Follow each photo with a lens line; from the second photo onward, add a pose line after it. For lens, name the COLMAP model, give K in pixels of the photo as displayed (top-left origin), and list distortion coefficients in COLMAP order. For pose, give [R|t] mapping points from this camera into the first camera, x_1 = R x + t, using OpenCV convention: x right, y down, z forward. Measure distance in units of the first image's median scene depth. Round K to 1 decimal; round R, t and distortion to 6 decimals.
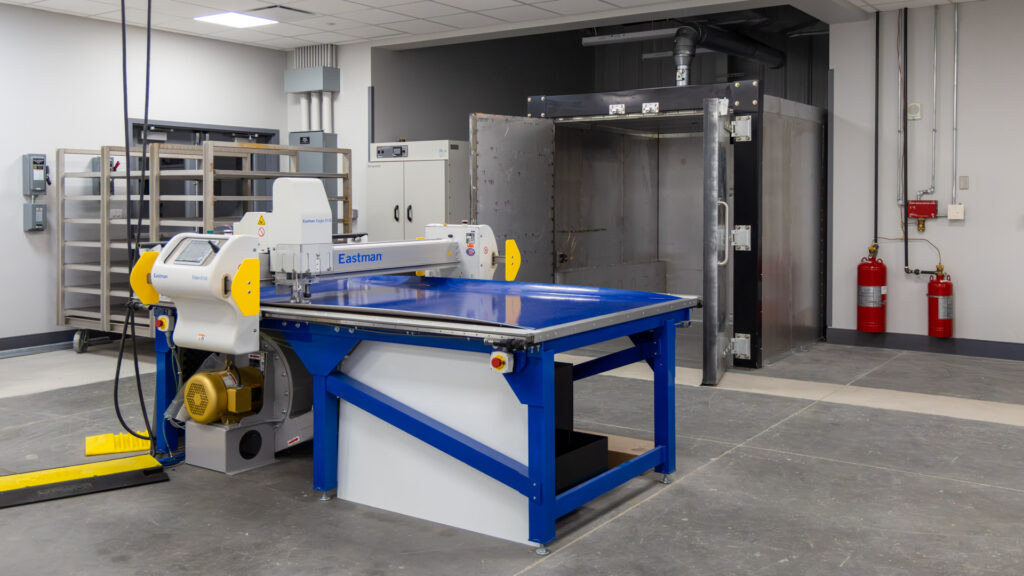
lens RADIAL K [[951.6, 0, 519.7], [0, 951.6, 251.8], [0, 0, 1]] dist [0.003011, 0.000000]
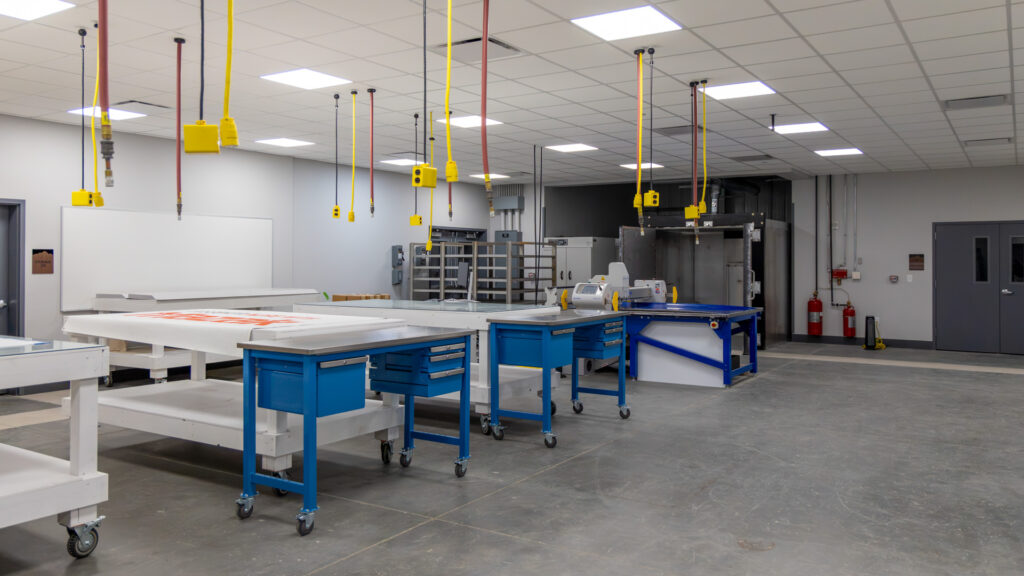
lens RADIAL K [[782.2, 0, 511.7], [0, 782.2, 285.3], [0, 0, 1]] dist [-0.011932, -0.000221]
pose [[0.999607, 0.000868, 0.028029, -0.317234], [-0.000082, 0.999608, -0.028011, 0.026011], [-0.028043, 0.027997, 0.999215, -0.630723]]
